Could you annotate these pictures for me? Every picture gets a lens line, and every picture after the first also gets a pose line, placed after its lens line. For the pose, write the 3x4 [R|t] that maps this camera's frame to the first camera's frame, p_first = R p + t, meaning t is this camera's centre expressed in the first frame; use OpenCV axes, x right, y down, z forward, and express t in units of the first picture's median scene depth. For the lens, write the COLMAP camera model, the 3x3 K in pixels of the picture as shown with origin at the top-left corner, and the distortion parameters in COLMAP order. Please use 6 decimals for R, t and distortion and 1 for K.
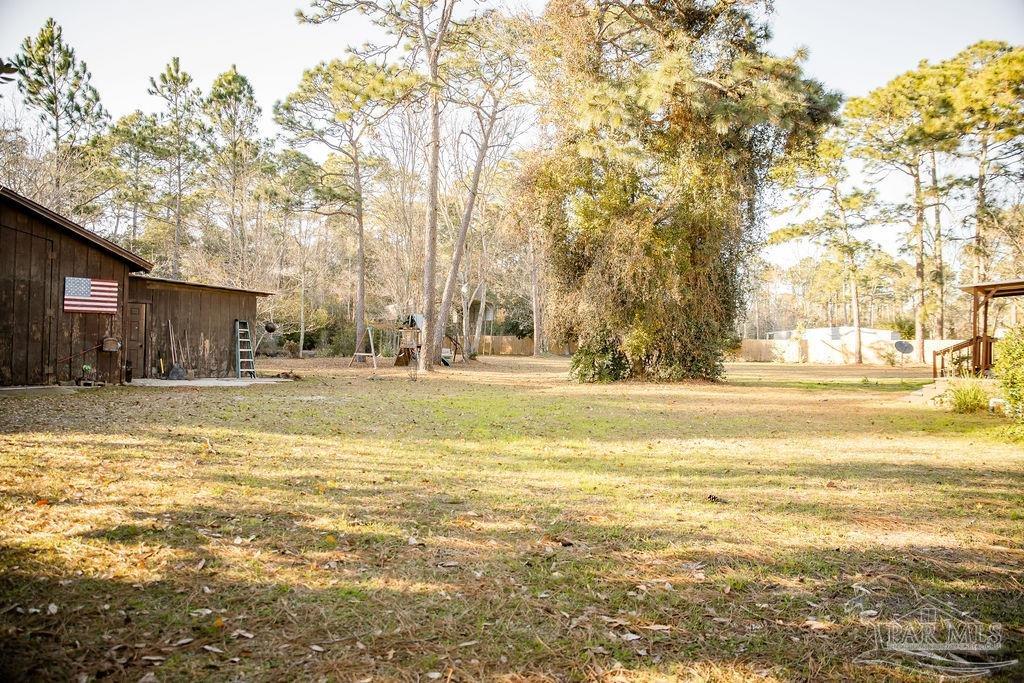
lens RADIAL K [[696.2, 0, 512.0], [0, 696.2, 341.5], [0, 0, 1]] dist [-0.119594, 0.085161]
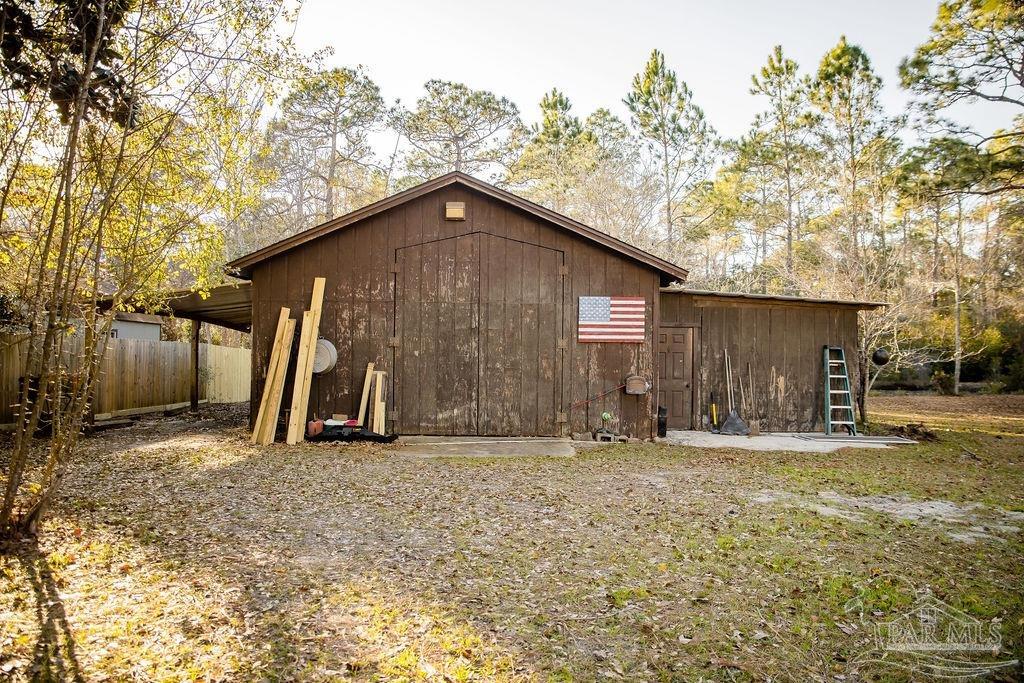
lens RADIAL K [[687.4, 0, 512.0], [0, 687.4, 341.5], [0, 0, 1]] dist [-0.145081, 0.108062]
pose [[0.613333, -0.033909, -0.789096, -0.078894], [0.001816, 0.999136, -0.041522, -0.010306], [0.789822, 0.024034, 0.612865, 0.376297]]
